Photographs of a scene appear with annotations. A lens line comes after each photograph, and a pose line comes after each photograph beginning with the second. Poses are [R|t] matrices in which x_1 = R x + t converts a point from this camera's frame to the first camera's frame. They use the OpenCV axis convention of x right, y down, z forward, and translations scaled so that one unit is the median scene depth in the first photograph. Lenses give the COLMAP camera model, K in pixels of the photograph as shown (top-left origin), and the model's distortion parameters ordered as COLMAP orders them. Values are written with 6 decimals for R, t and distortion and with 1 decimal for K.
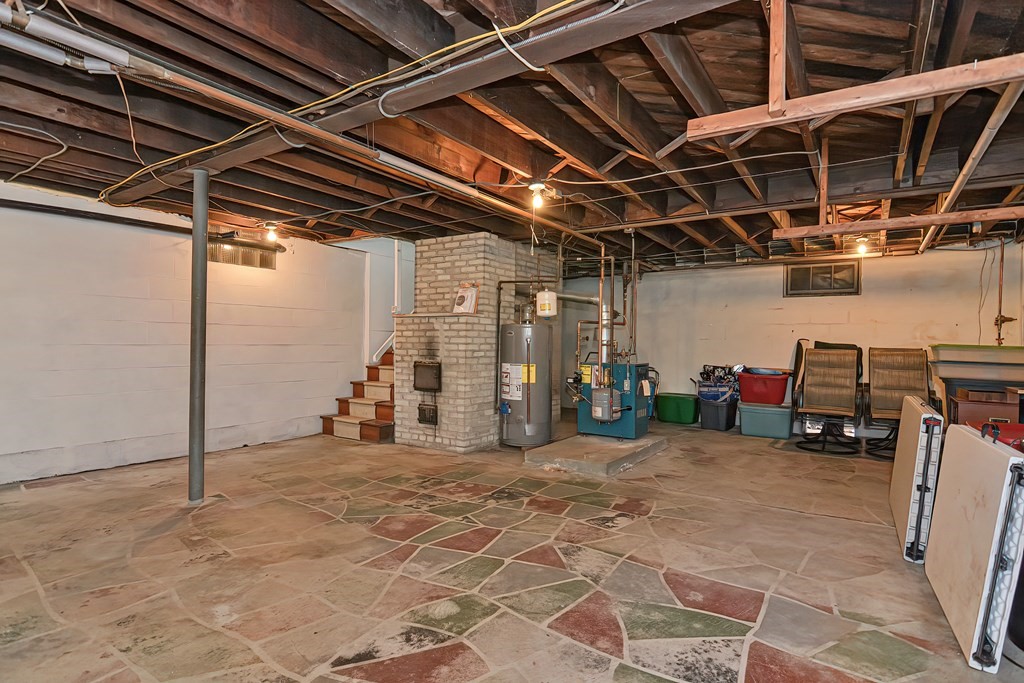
lens RADIAL K [[514.6, 0, 504.5], [0, 514.6, 343.2], [0, 0, 1]] dist [0.006178, -0.012234]
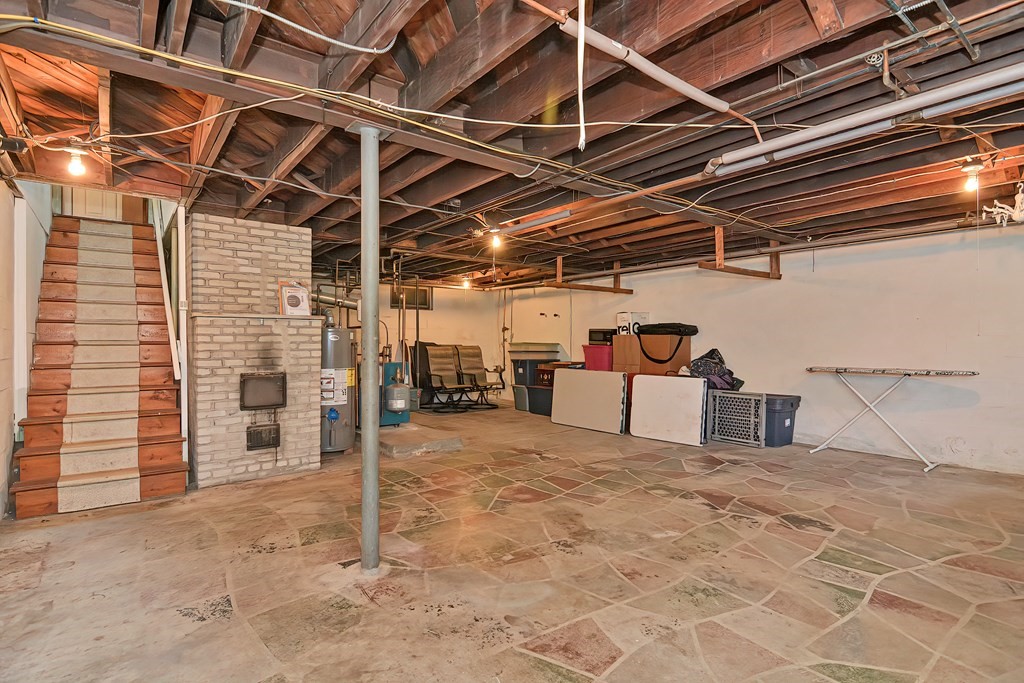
lens RADIAL K [[514.6, 0, 504.5], [0, 514.6, 343.2], [0, 0, 1]] dist [0.006178, -0.012234]
pose [[0.312699, -0.017527, 0.949690, -1.137295], [0.010104, 0.999835, 0.015126, -0.028401], [-0.949798, 0.004866, 0.312825, 0.528940]]
